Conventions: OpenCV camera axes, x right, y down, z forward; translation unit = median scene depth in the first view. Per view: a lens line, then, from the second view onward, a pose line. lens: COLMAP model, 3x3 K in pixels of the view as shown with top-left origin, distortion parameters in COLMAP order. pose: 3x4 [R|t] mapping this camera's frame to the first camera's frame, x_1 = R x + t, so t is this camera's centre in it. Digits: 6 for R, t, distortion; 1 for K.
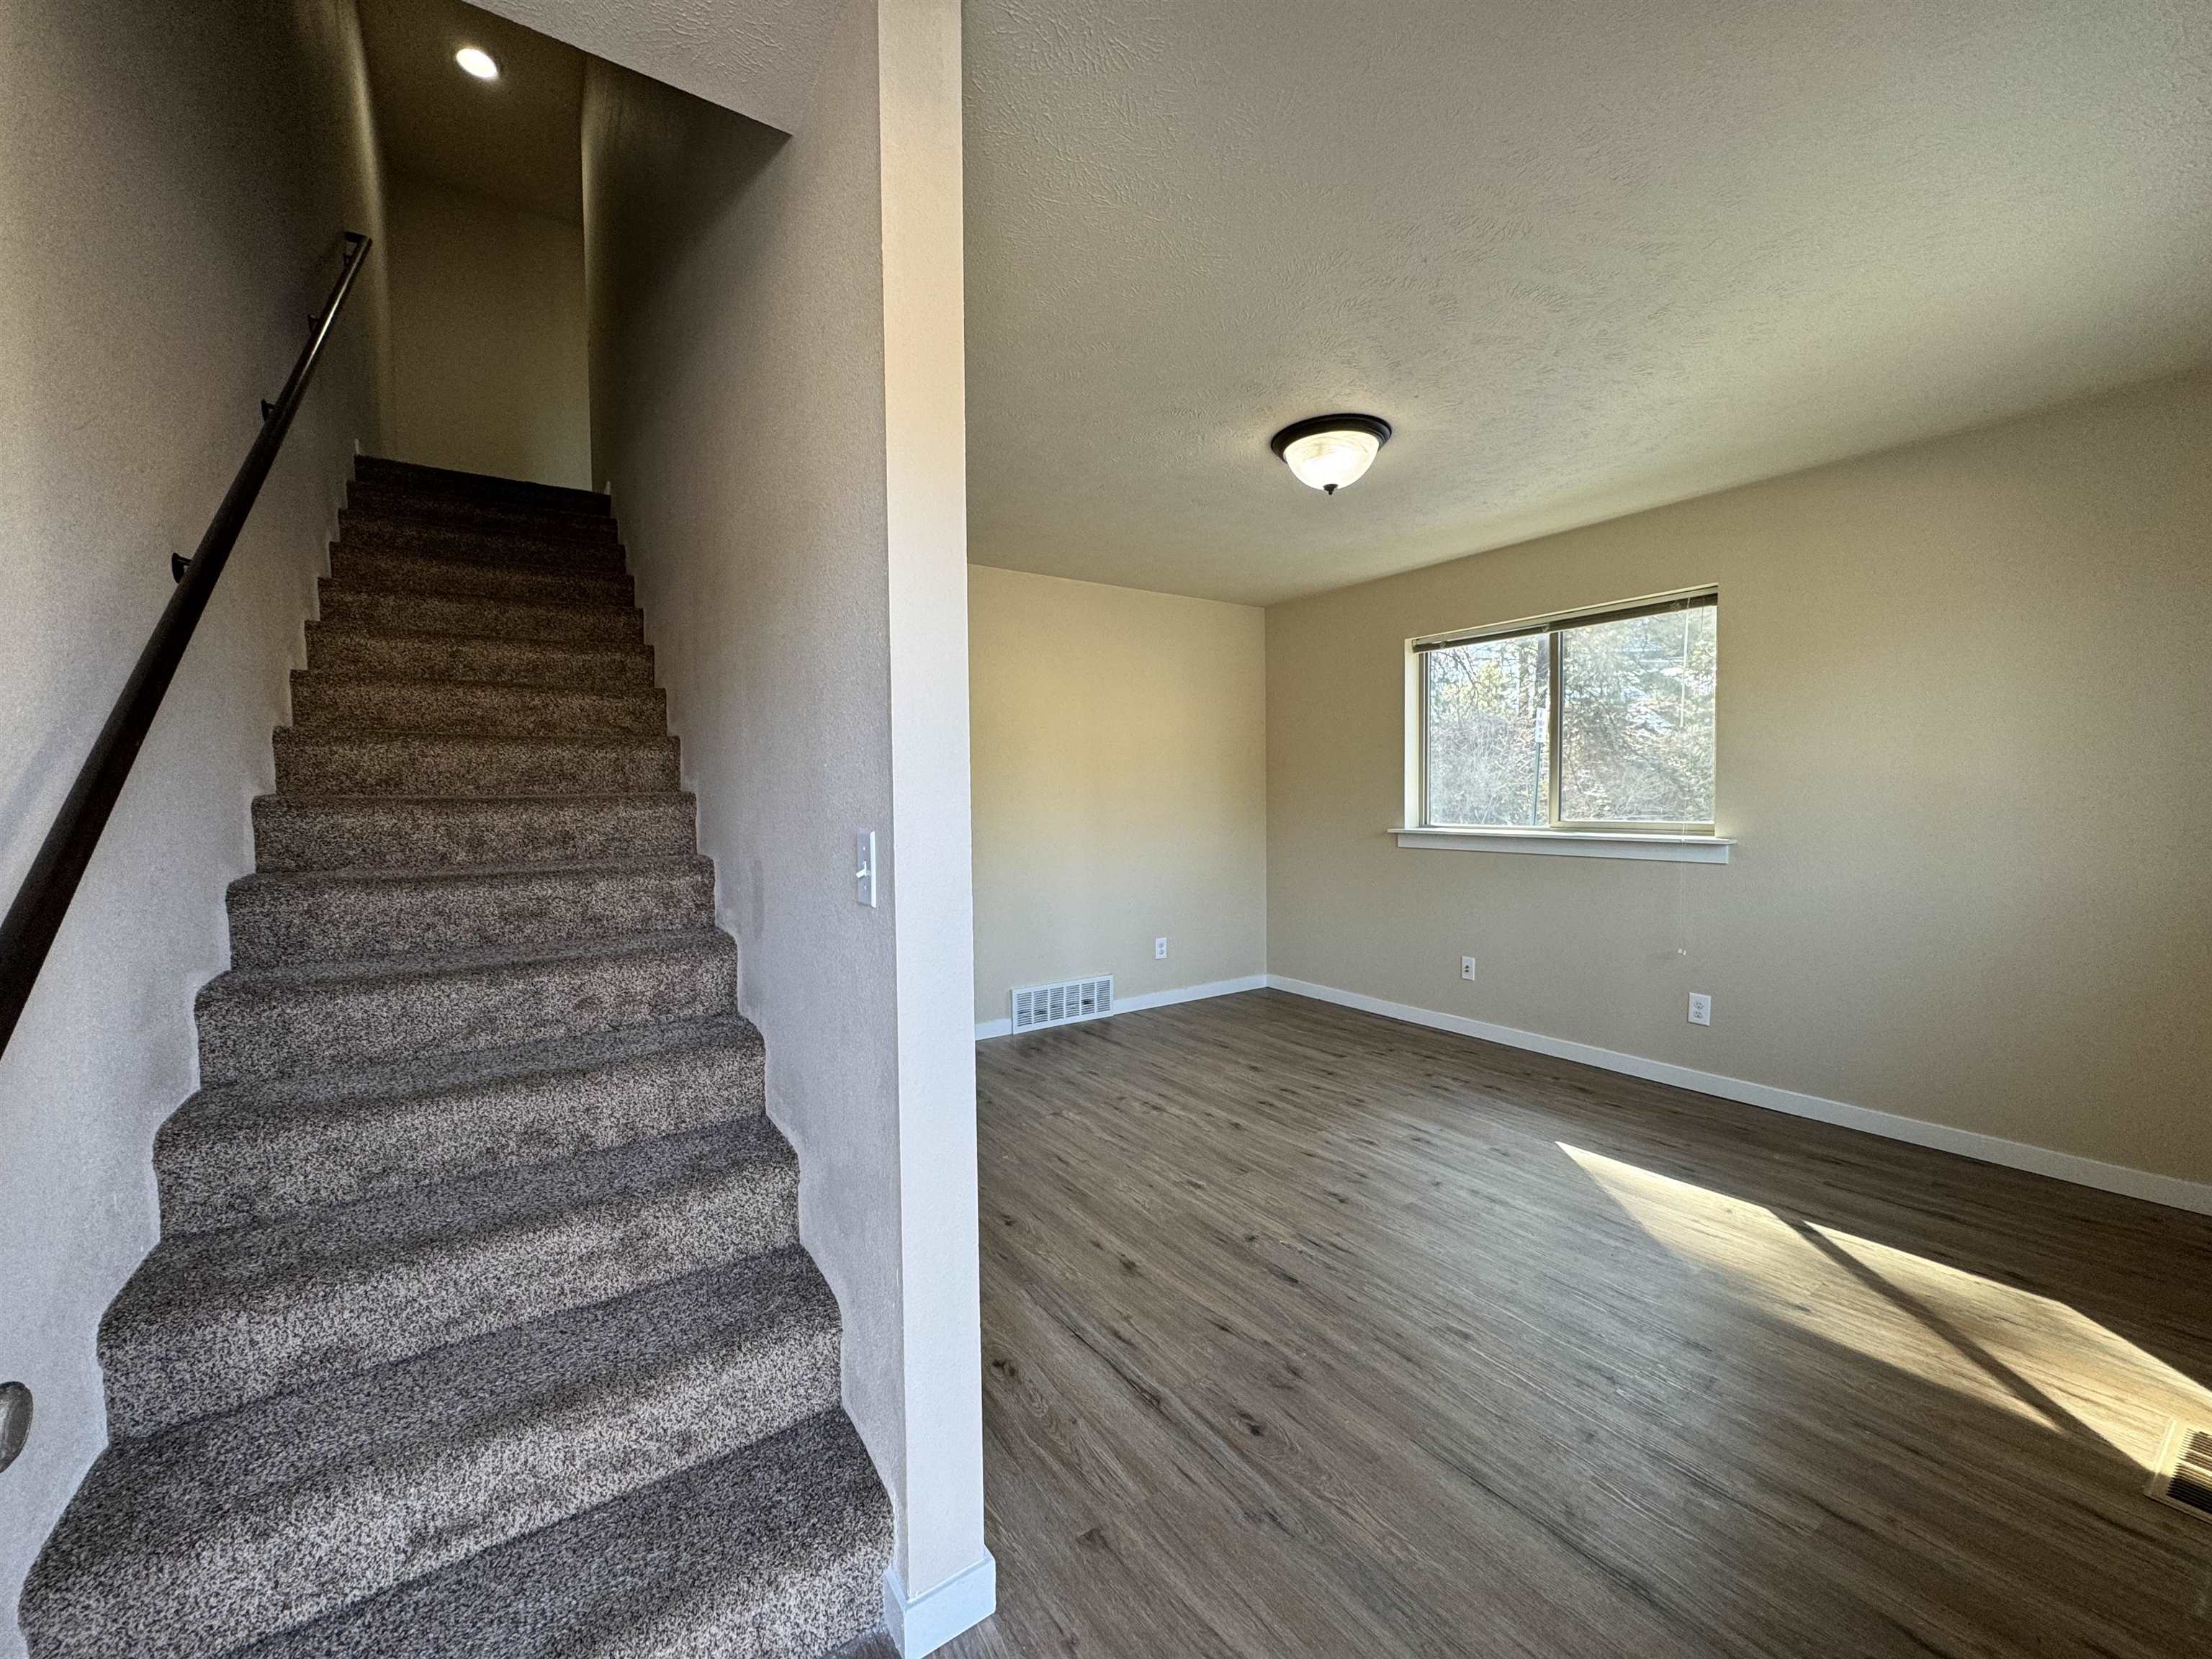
lens RADIAL K [[874.7, 0, 1110.3], [0, 874.7, 841.0], [0, 0, 1]] dist [-0.001960, -0.000255]
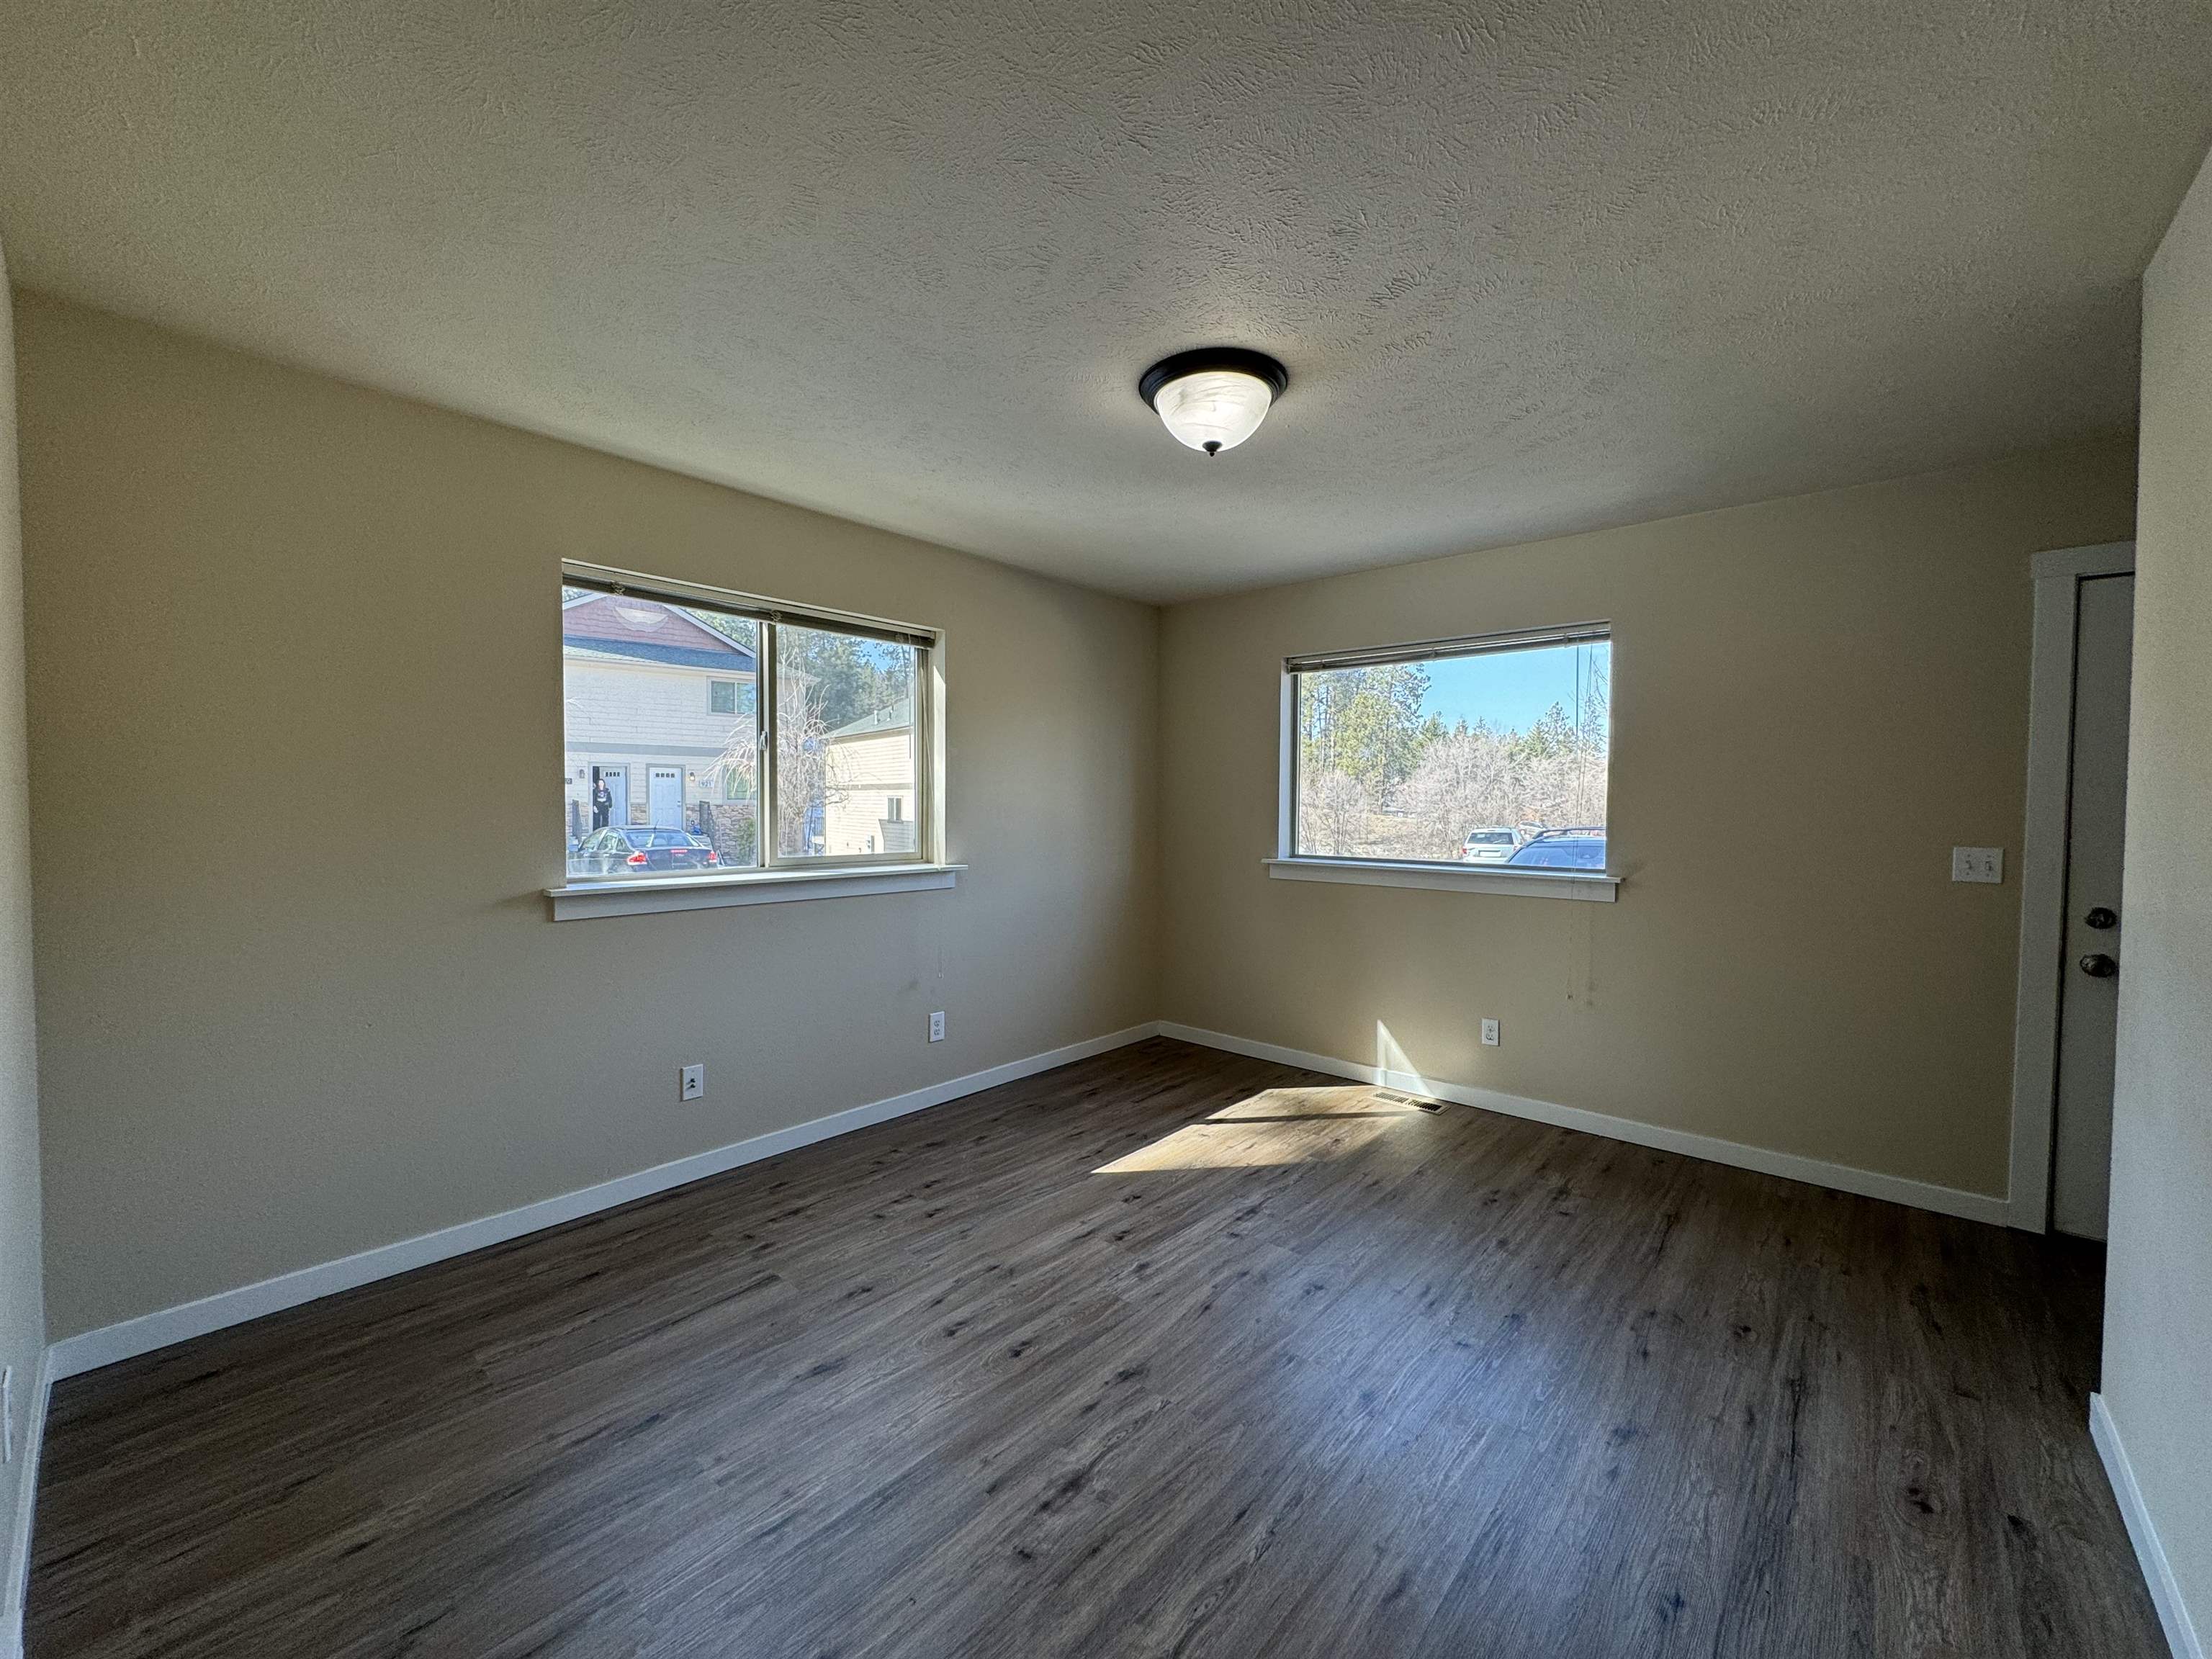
lens RADIAL K [[874.7, 0, 1113.3], [0, 874.7, 825.9], [0, 0, 1]] dist [-0.001960, -0.000255]
pose [[-0.243030, -0.006317, 0.969998, -0.410094], [0.053988, 0.998341, 0.020028, -0.060434], [-0.968515, 0.057236, -0.242286, 1.070703]]
